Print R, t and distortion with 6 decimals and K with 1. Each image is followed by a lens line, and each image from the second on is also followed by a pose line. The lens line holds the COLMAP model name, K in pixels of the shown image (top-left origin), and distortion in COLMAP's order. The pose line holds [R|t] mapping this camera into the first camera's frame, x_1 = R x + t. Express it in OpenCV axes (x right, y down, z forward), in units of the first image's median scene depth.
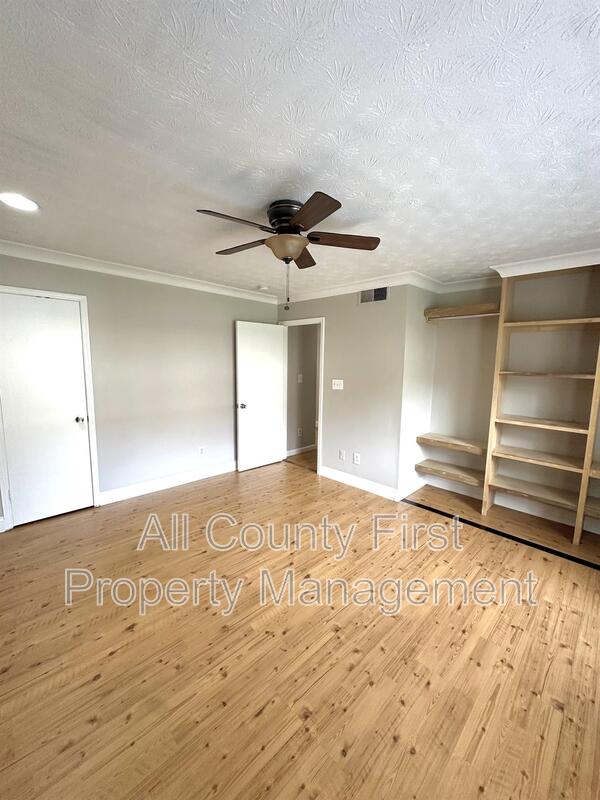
lens RADIAL K [[325.3, 0, 307.5], [0, 325.3, 402.3], [0, 0, 1]] dist [0.001447, 0.000514]
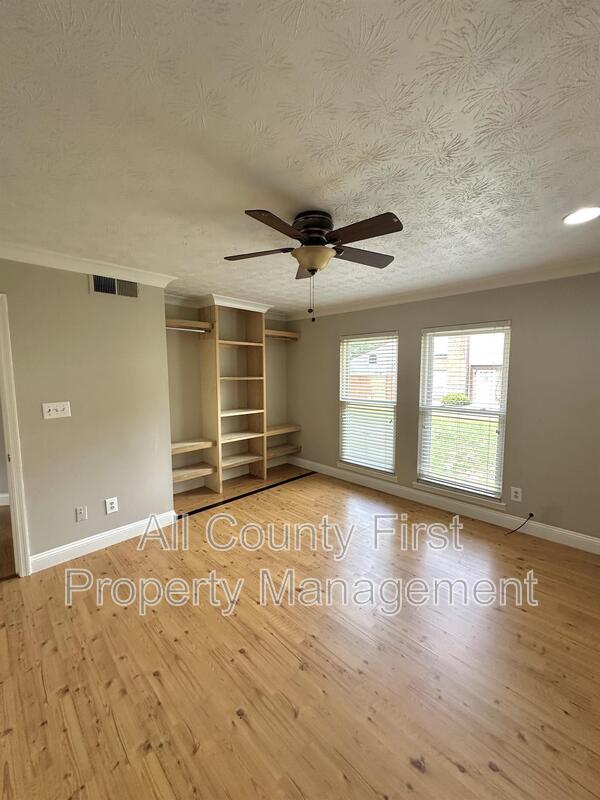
lens RADIAL K [[311.4, 0, 310.8], [0, 311.4, 397.5], [0, 0, 1]] dist [-0.000470, -0.000035]
pose [[-0.018744, -0.101044, 0.994705, -0.720057], [0.134459, 0.985588, 0.102652, -0.104223], [-0.990742, 0.135671, -0.004888, 0.730639]]
